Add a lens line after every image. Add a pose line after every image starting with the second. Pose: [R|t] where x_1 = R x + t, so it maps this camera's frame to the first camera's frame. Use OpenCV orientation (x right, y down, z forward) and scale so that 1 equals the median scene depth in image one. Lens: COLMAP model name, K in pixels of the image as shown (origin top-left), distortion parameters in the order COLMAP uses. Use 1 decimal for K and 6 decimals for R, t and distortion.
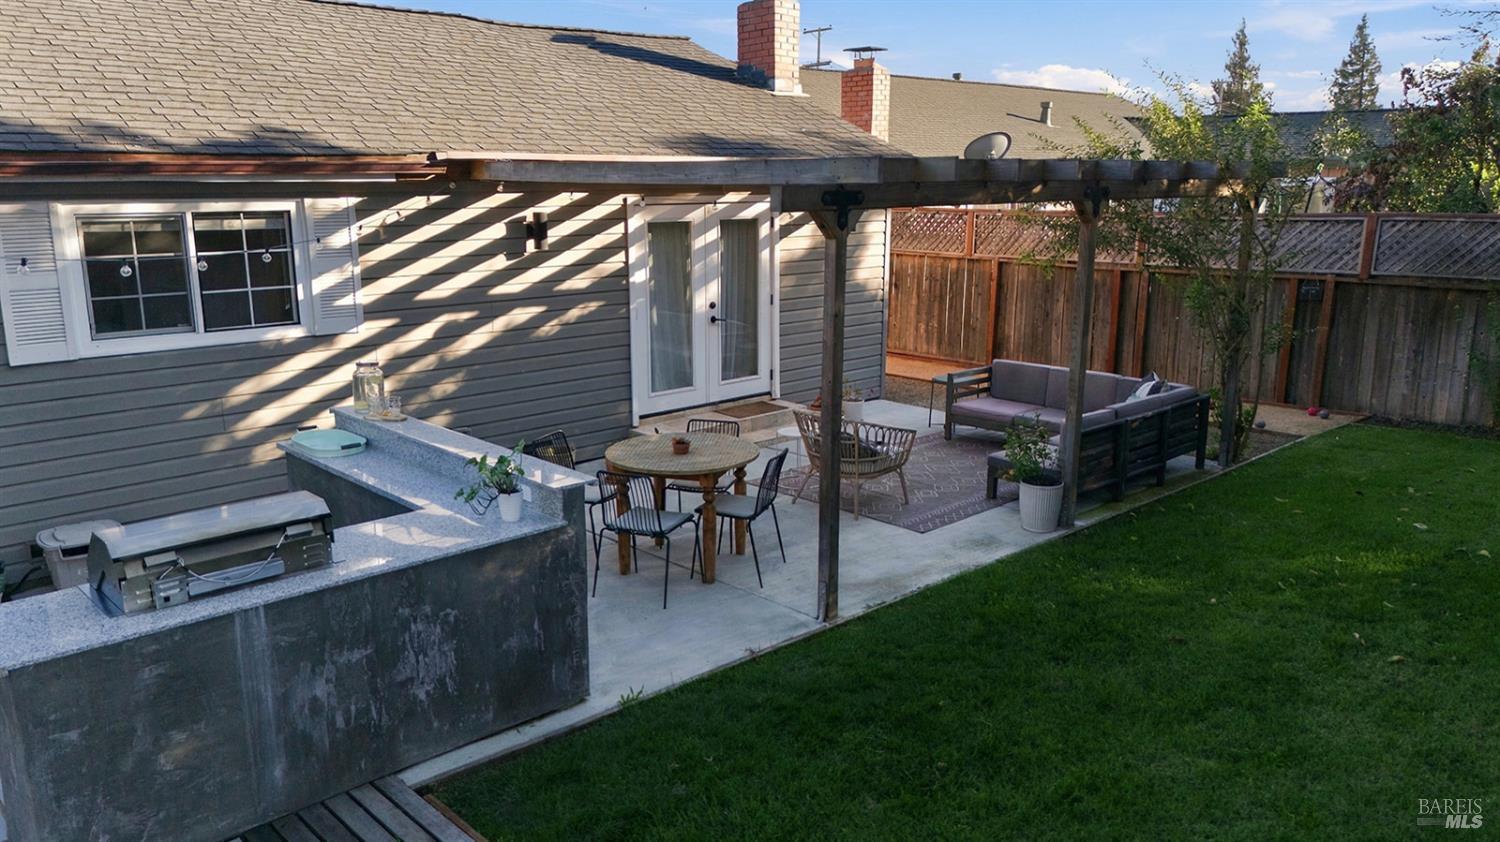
lens RADIAL K [[1105.0, 0, 750.0], [0, 1105.0, 421.0], [0, 0, 1]] dist [0.099111, -0.105056]
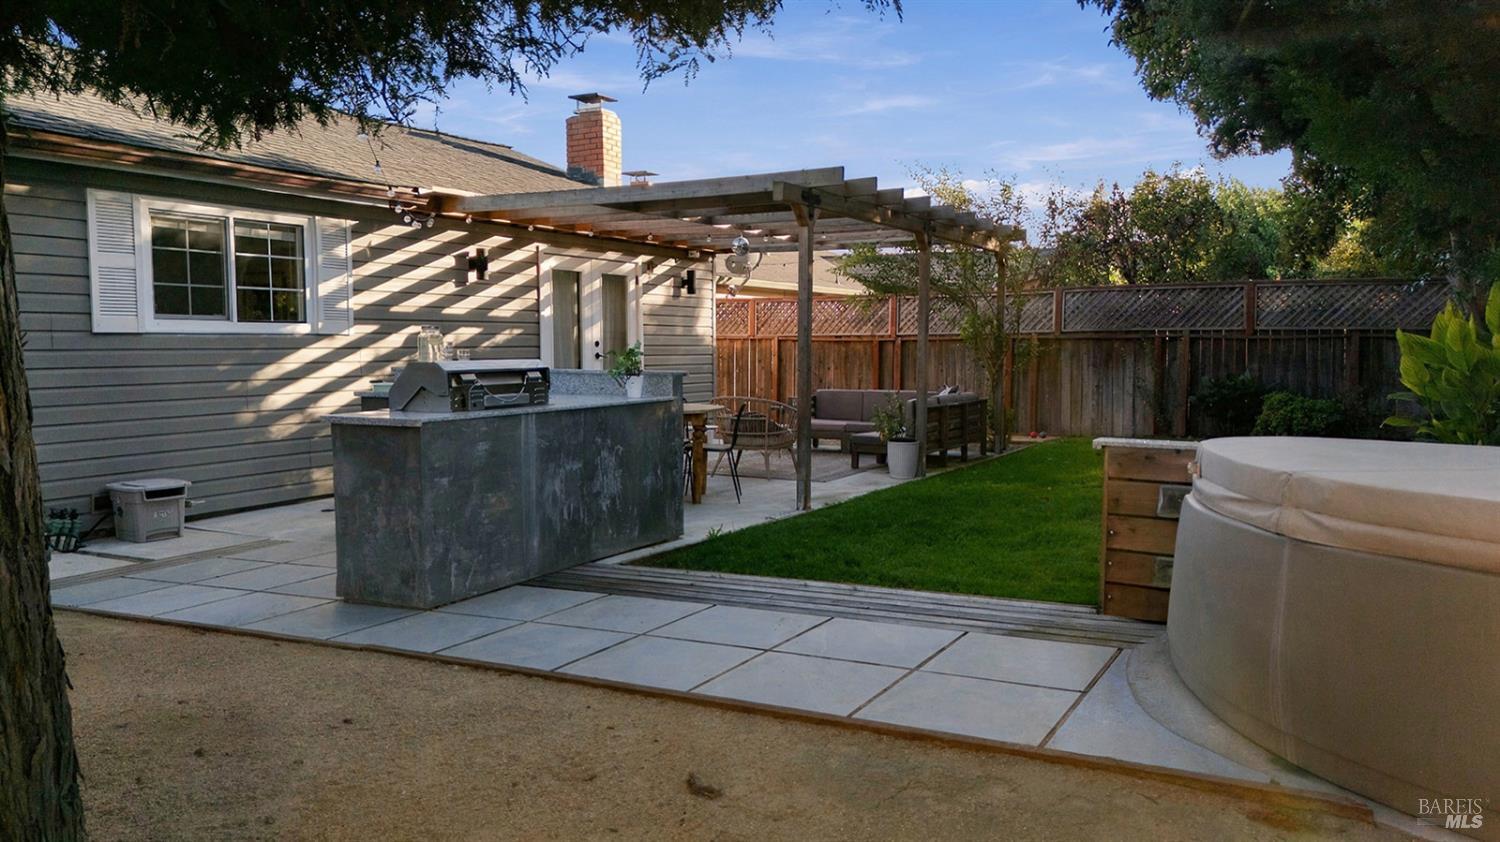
lens RADIAL K [[1112.4, 0, 750.0], [0, 1112.4, 421.0], [0, 0, 1]] dist [0.081050, -0.102896]
pose [[0.952894, -0.019828, 0.302656, -0.284158], [0.065022, 0.988016, -0.139990, 0.182895], [-0.296253, 0.153074, 0.942763, -0.187829]]
